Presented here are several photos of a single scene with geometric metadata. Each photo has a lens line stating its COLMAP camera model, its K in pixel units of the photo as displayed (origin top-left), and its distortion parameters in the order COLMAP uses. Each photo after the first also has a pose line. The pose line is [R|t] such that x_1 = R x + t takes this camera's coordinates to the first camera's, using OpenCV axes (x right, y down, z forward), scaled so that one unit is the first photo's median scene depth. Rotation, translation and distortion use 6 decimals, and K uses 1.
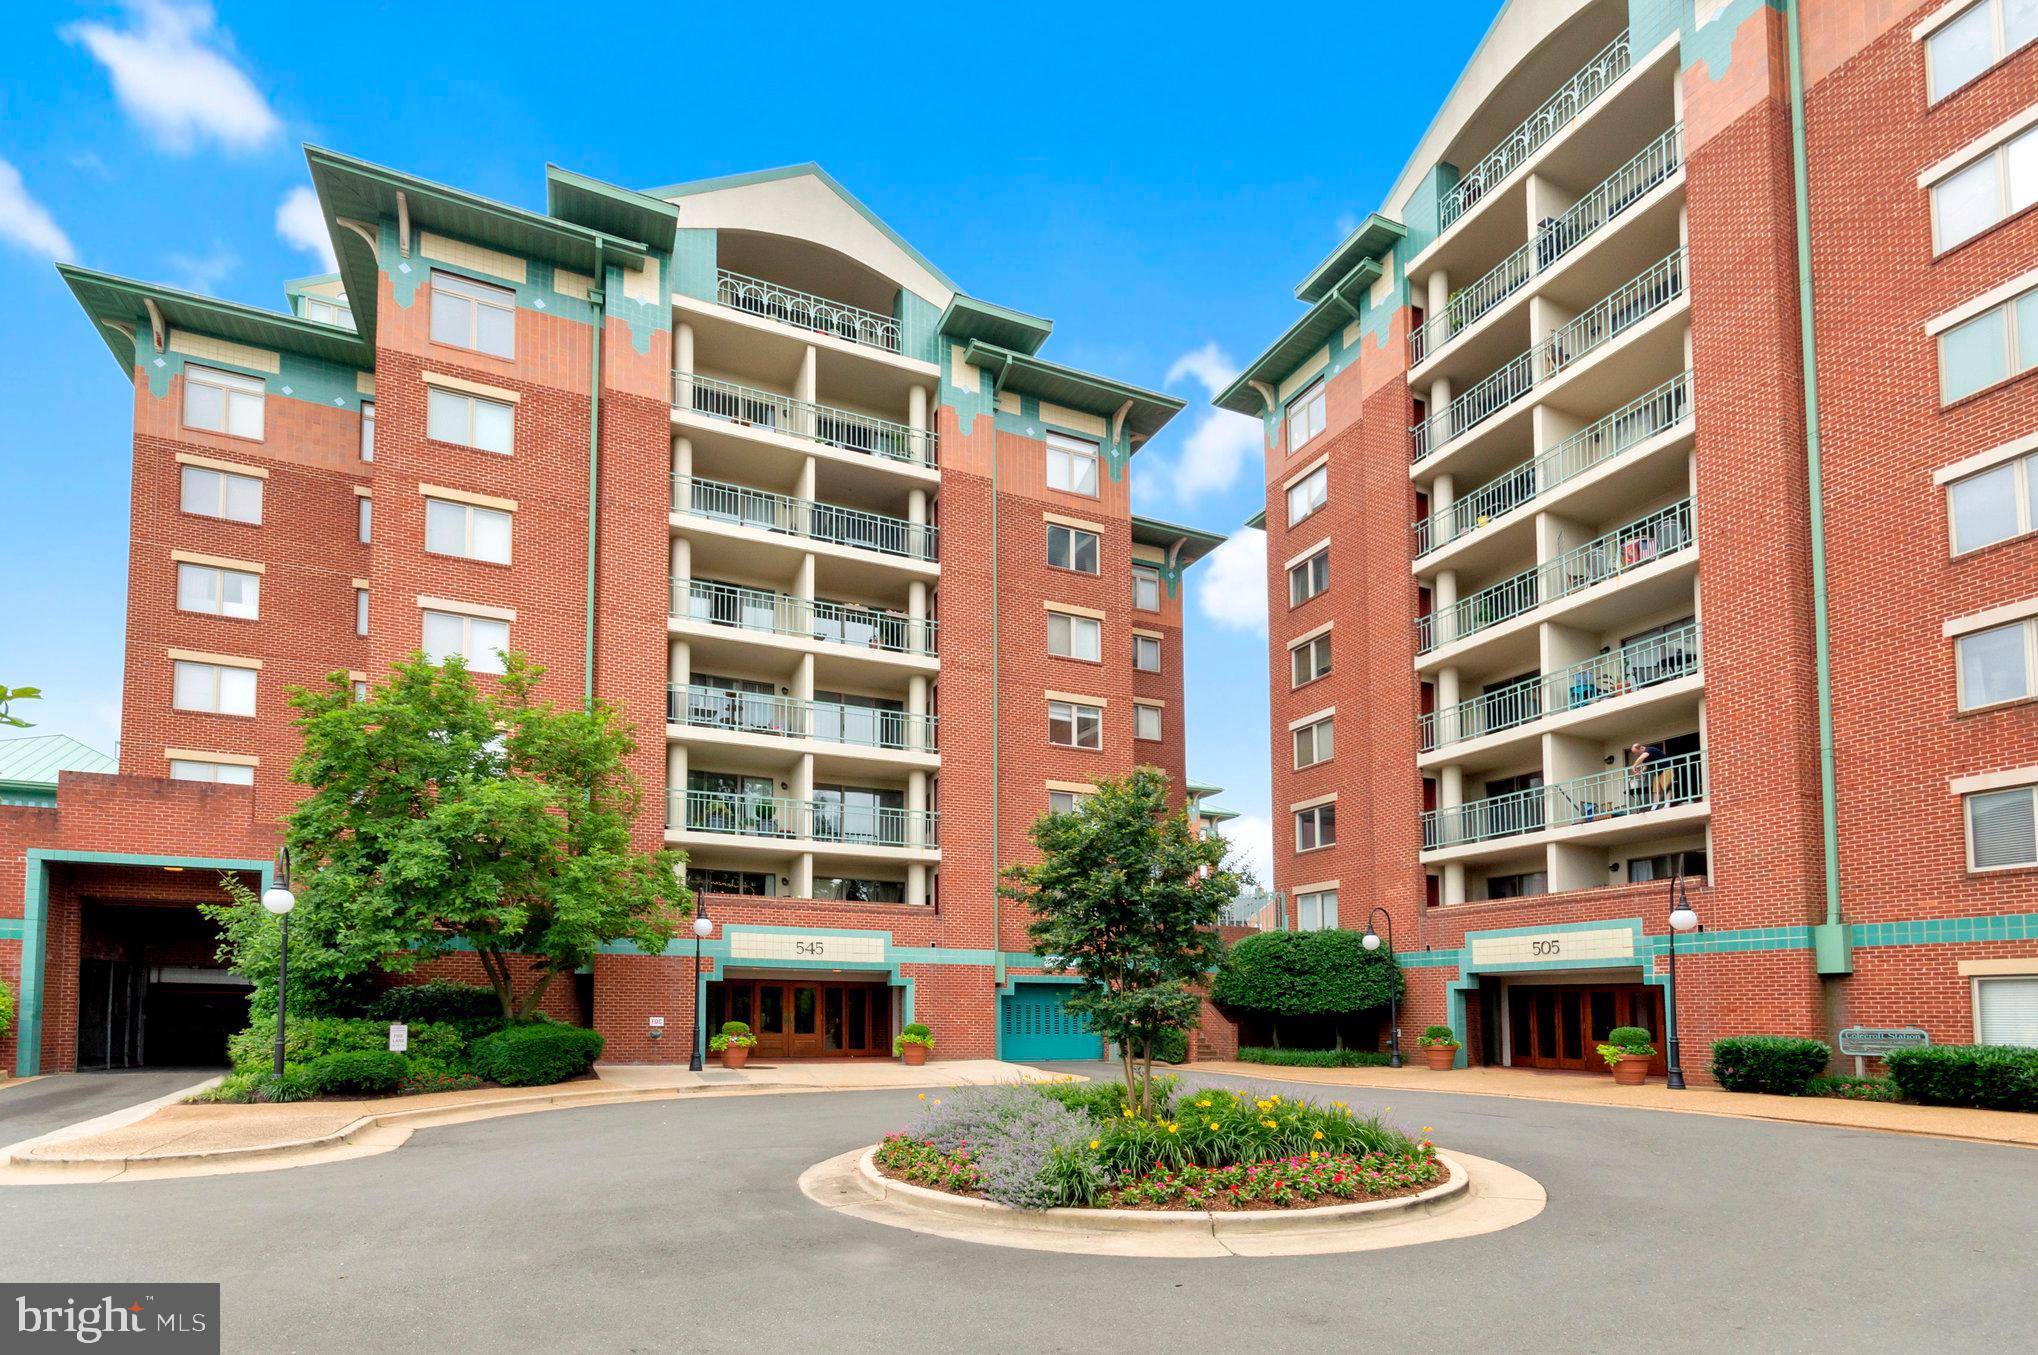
lens RADIAL K [[928.3, 0, 1017.3], [0, 928.3, 832.9], [0, 0, 1]] dist [-0.000023, 0.000627]
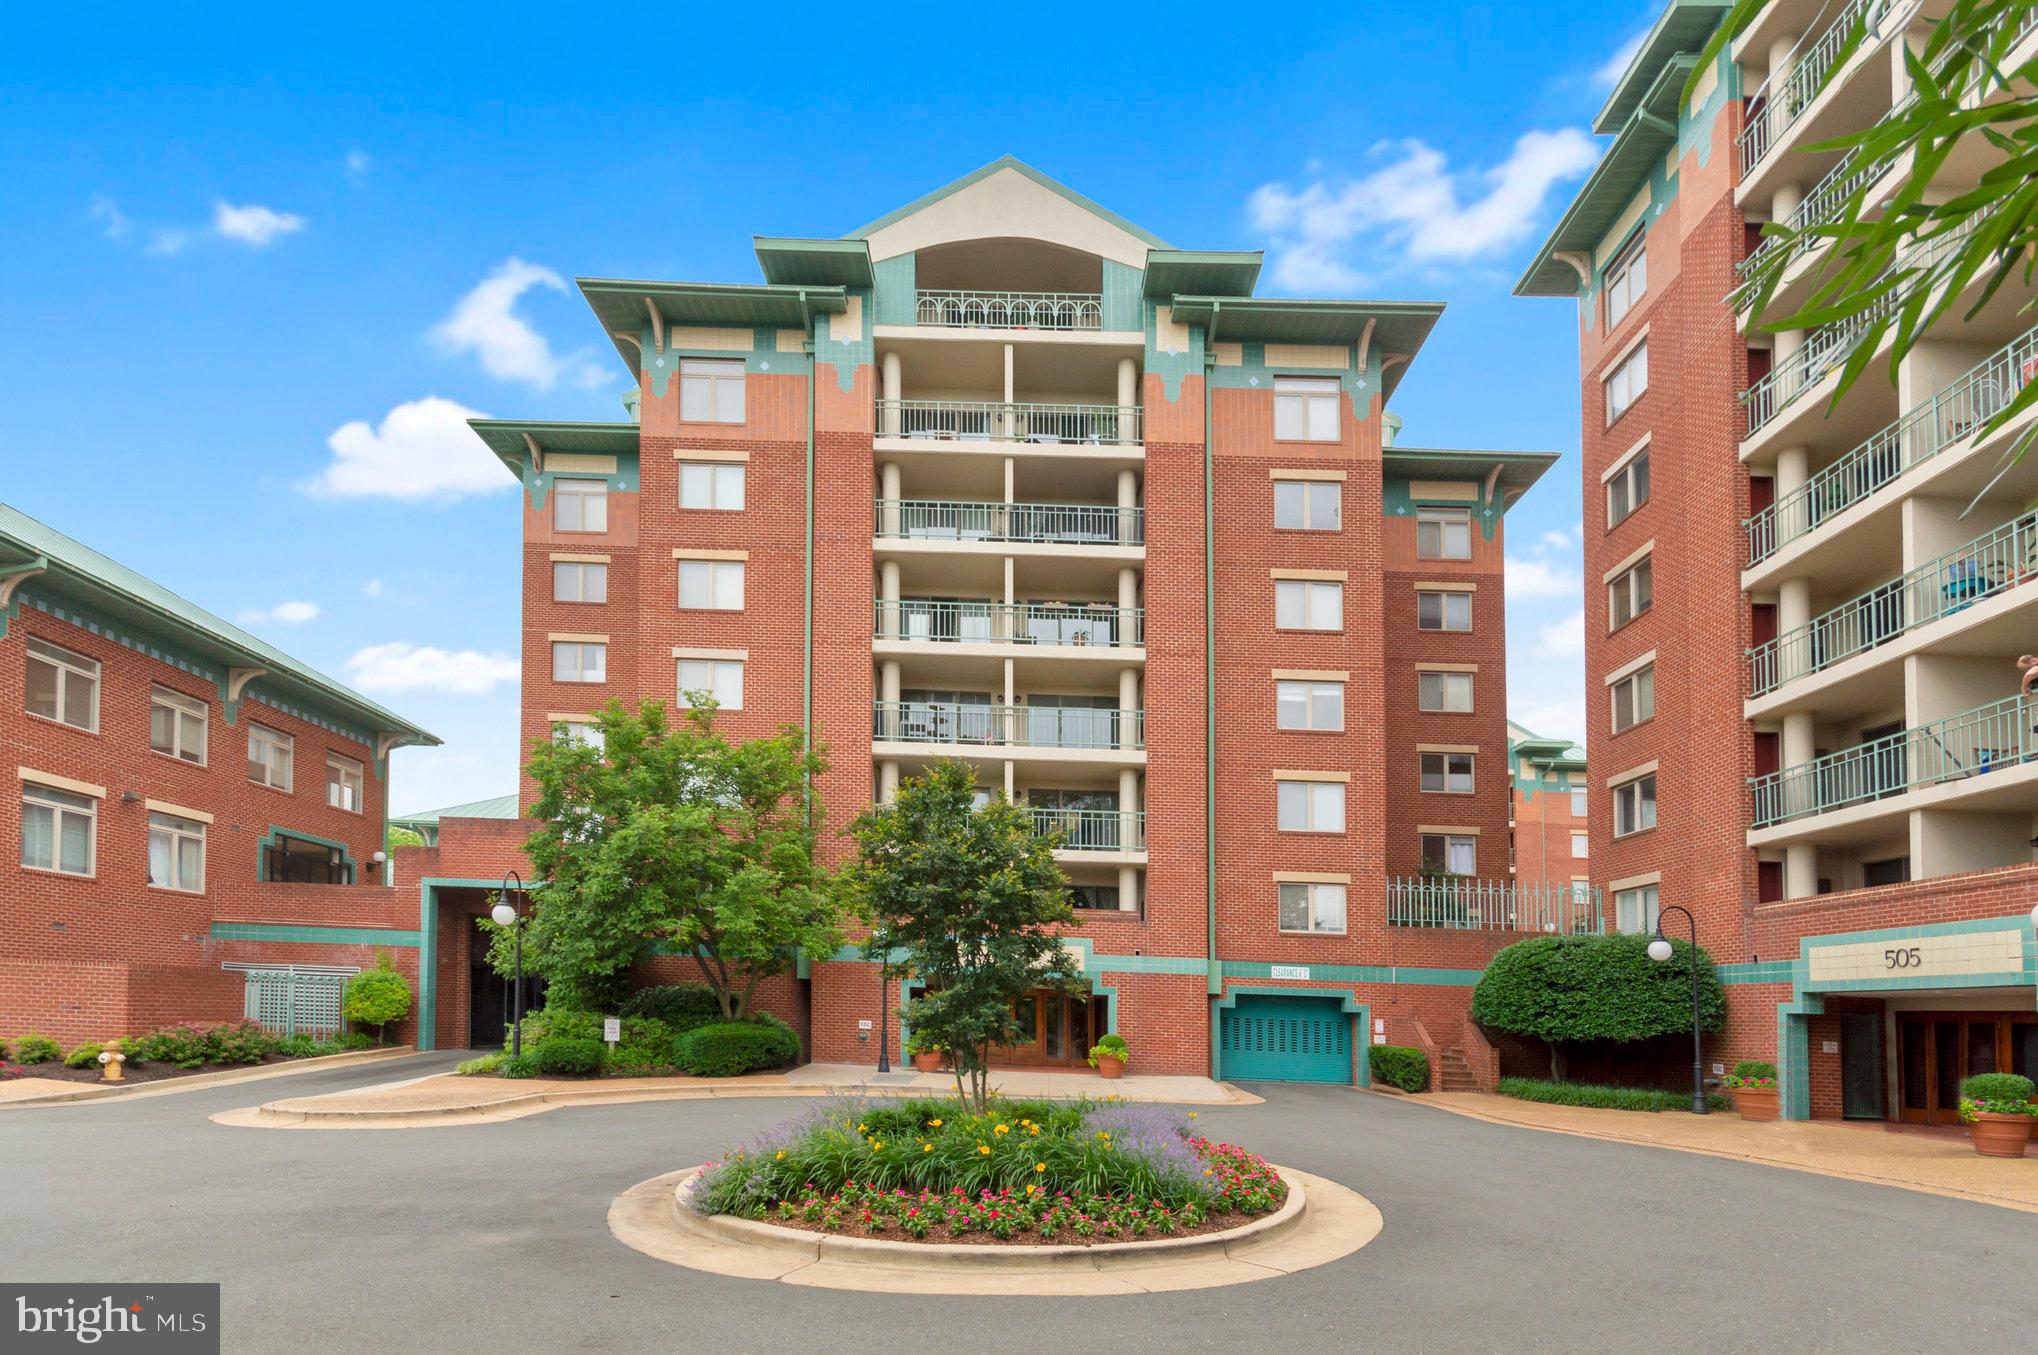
lens RADIAL K [[962.7, 0, 972.2], [0, 962.7, 858.8], [0, 0, 1]] dist [0.001363, 0.001064]
pose [[0.923201, -0.034851, -0.382735, 0.126271], [0.043175, 0.998981, 0.013178, 0.004550], [0.381886, -0.028691, 0.923764, 0.030861]]
